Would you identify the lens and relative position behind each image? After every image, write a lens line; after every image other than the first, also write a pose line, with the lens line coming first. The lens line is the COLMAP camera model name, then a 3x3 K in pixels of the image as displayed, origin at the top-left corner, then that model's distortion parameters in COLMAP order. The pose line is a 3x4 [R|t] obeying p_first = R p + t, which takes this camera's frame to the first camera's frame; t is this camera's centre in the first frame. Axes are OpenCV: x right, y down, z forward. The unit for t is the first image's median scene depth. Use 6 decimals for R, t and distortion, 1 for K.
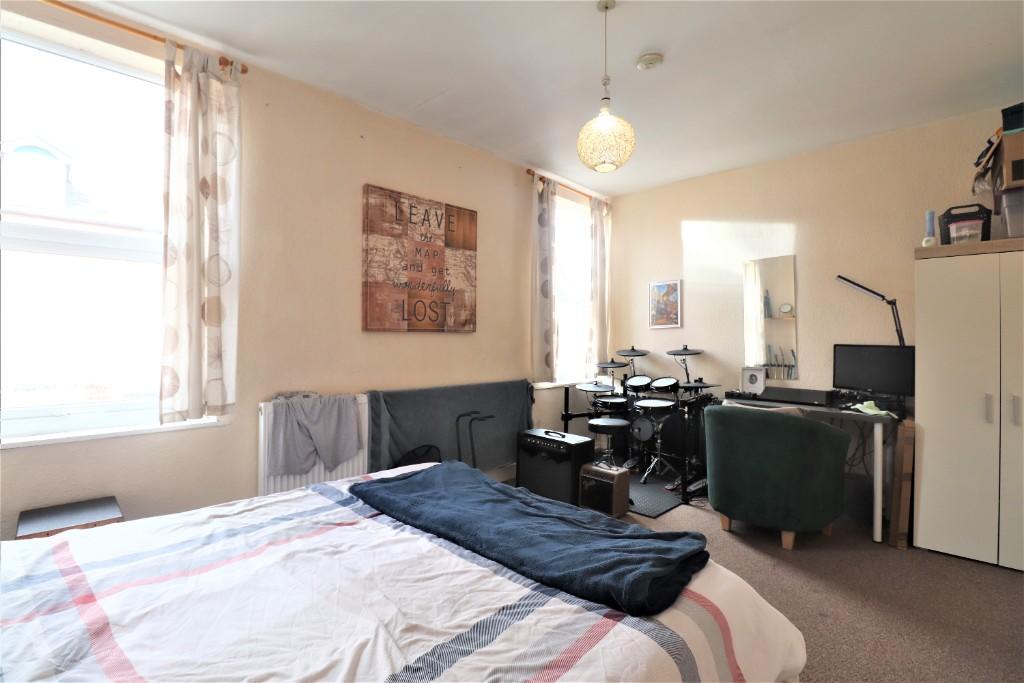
lens RADIAL K [[475.5, 0, 512.0], [0, 475.5, 341.5], [0, 0, 1]] dist [-0.001472, -0.000035]
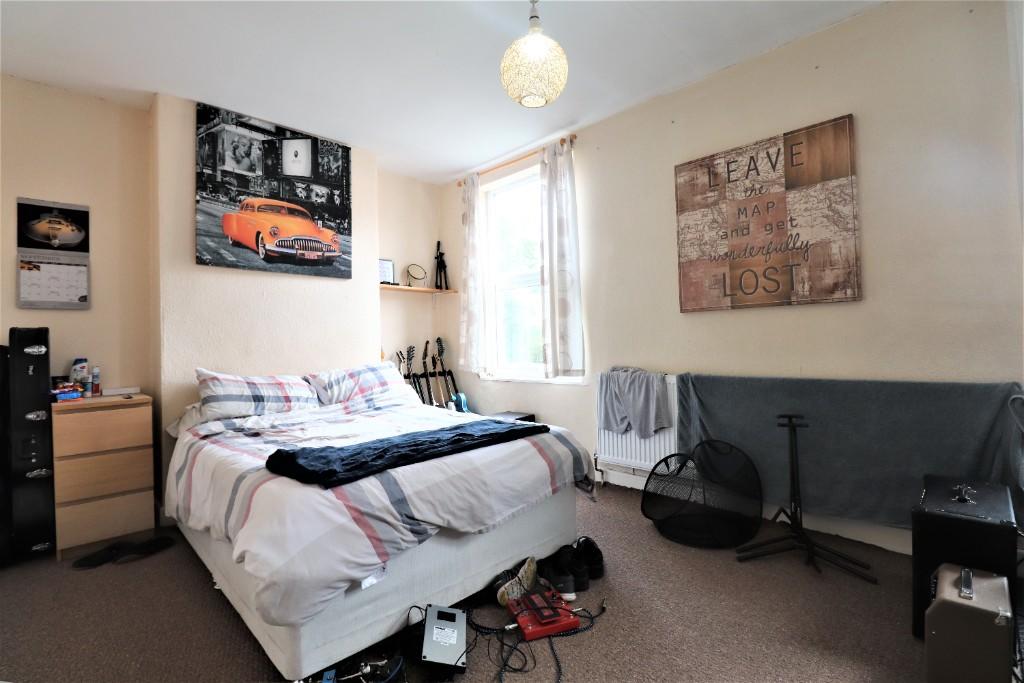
lens RADIAL K [[475.5, 0, 512.0], [0, 475.5, 341.5], [0, 0, 1]] dist [-0.001472, -0.000035]
pose [[-0.003189, -0.009581, -0.999949, 0.647421], [0.015871, 0.999828, -0.009630, 0.040636], [0.999869, -0.015900, -0.003036, 0.605179]]
